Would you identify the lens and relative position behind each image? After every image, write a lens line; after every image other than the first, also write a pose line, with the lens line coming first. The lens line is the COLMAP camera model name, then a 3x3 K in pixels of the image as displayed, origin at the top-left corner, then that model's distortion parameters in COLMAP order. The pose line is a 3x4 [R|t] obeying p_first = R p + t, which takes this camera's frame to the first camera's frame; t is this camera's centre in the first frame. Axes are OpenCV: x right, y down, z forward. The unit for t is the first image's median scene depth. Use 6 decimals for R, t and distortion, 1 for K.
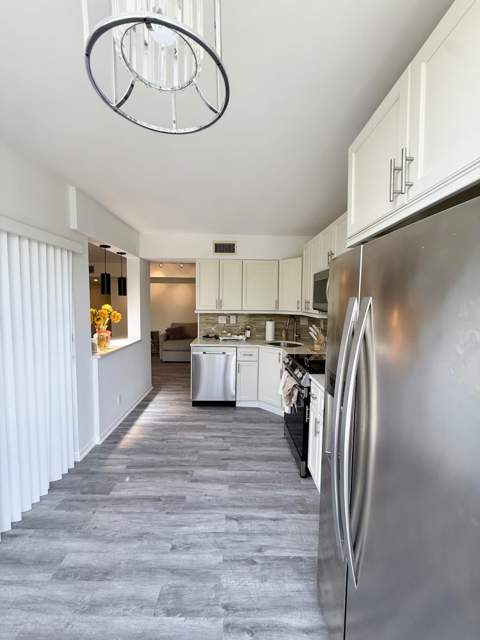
lens RADIAL K [[256.2, 0, 238.0], [0, 256.2, 316.6], [0, 0, 1]] dist [-0.005693, 0.000937]
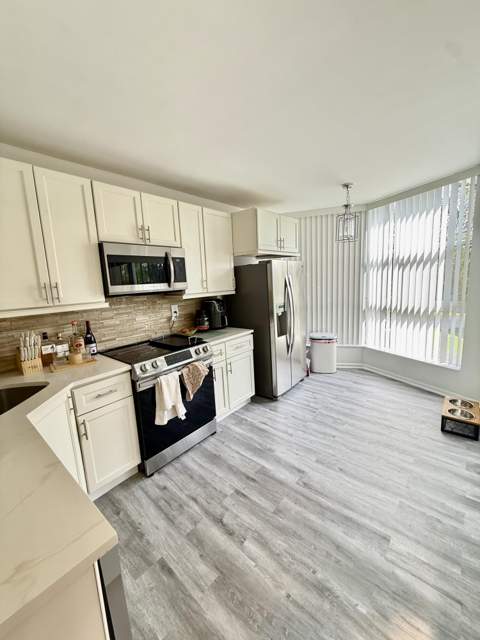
lens RADIAL K [[256.2, 0, 239.1], [0, 256.2, 320.4], [0, 0, 1]] dist [-0.005693, 0.000937]
pose [[-0.749764, -0.074893, 0.657454, -0.532737], [0.083758, 0.974841, 0.206565, -0.097402], [-0.656384, 0.209942, -0.724628, 1.587115]]
